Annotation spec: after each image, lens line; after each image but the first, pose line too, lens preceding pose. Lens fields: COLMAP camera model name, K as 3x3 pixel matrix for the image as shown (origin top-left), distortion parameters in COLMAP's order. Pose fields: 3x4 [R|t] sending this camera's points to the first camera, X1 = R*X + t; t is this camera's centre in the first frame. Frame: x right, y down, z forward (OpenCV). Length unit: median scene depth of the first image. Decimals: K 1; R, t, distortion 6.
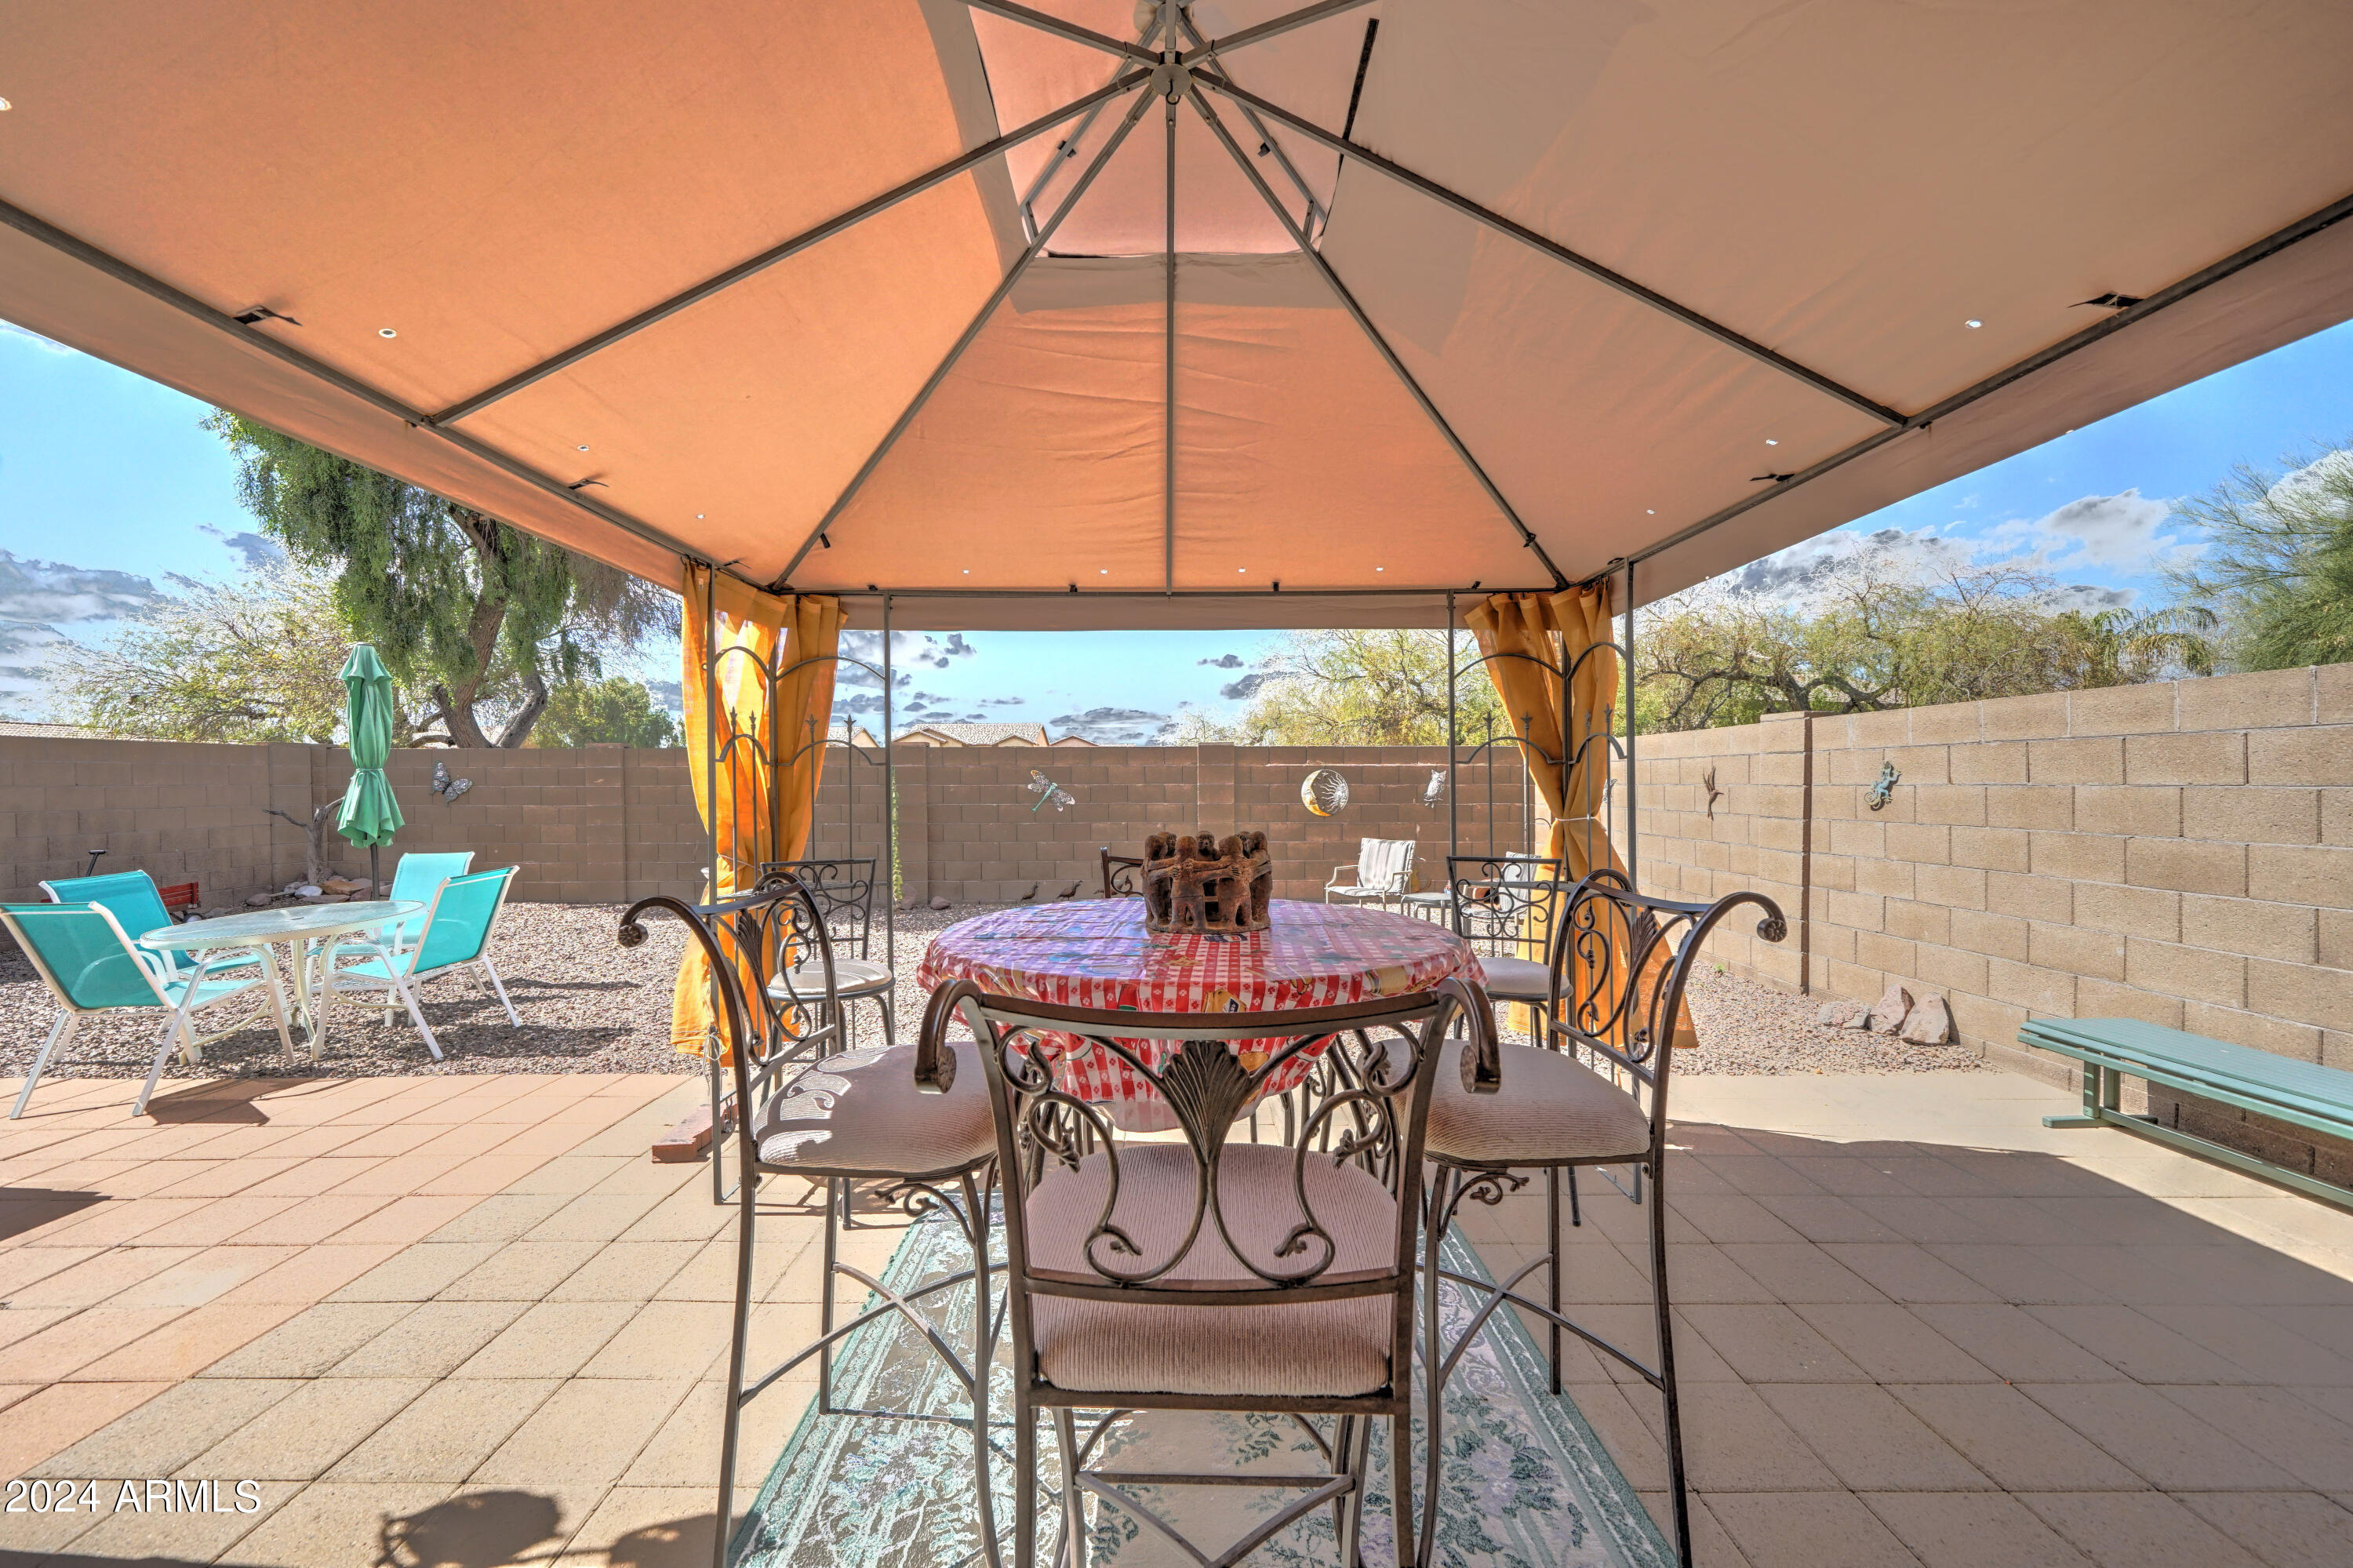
lens RADIAL K [[845.2, 0, 1172.6], [0, 845.2, 786.6], [0, 0, 1]] dist [-0.005825, 0.000464]
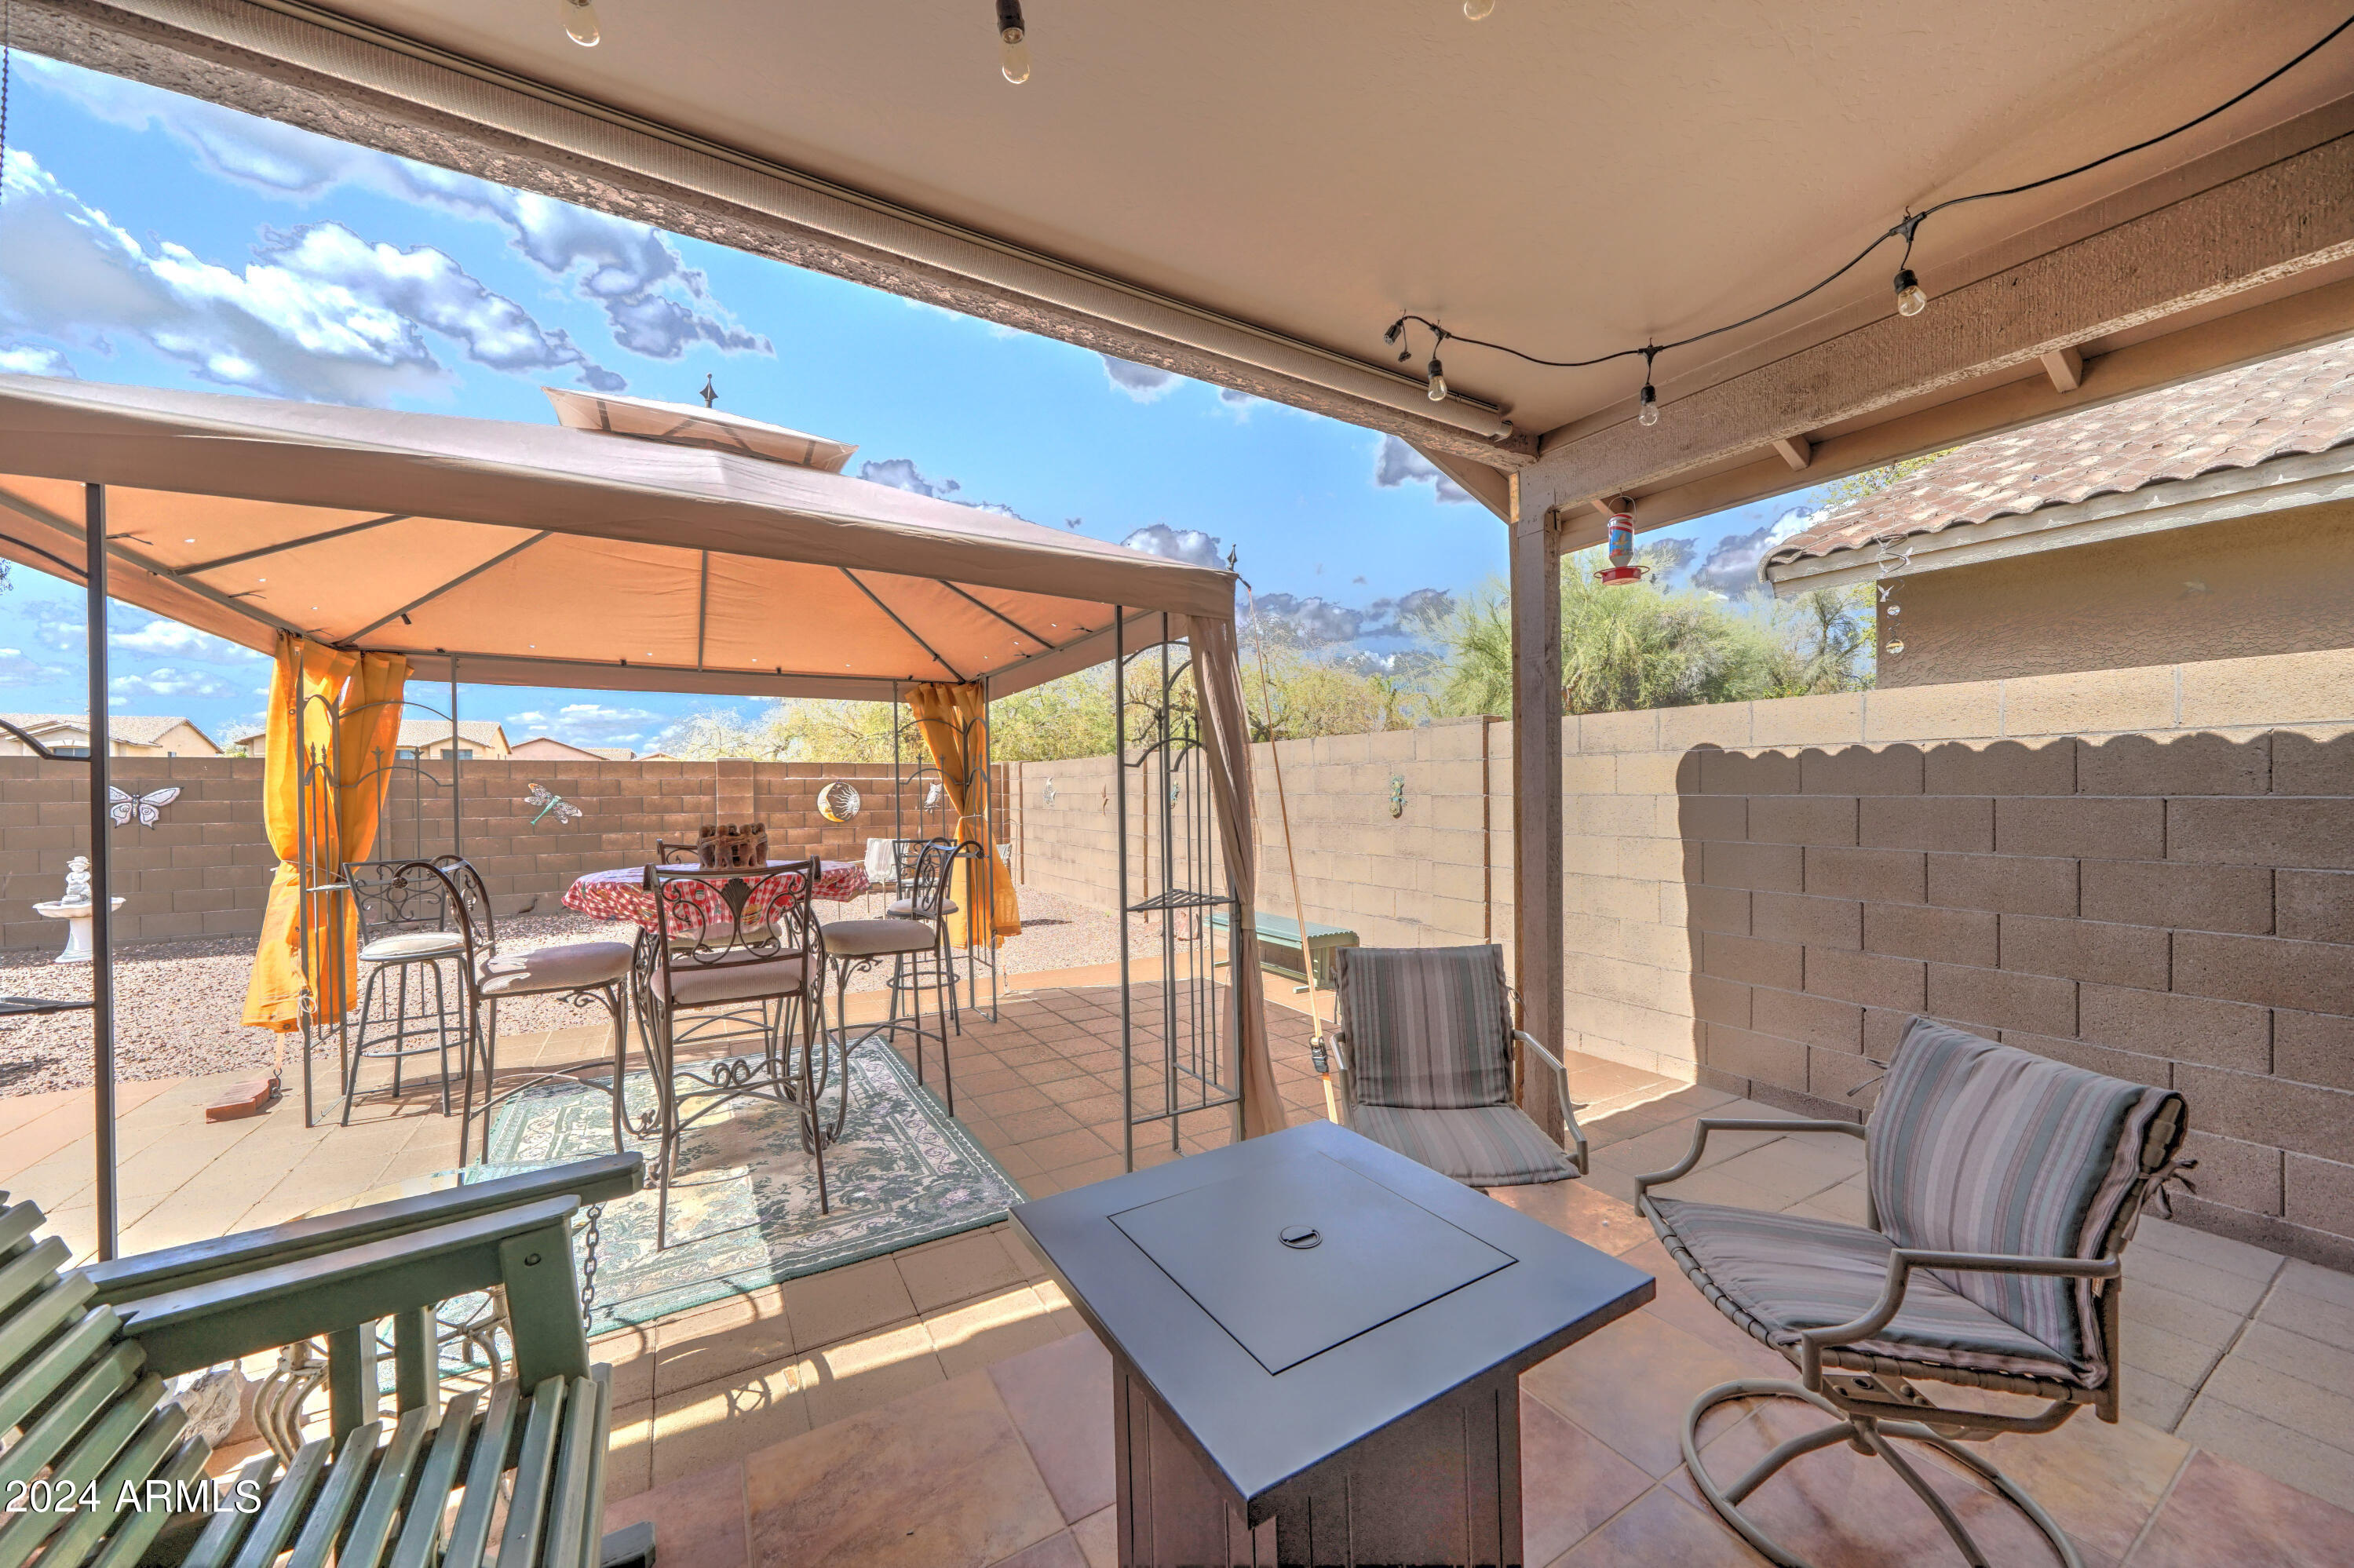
lens RADIAL K [[845.5, 0, 1171.4], [0, 845.5, 796.6], [0, 0, 1]] dist [-0.005825, 0.000464]
pose [[0.863381, -0.009433, 0.504465, -0.038920], [0.008104, 0.999956, 0.004828, -0.007105], [-0.504488, -0.000080, 0.863419, -0.694087]]
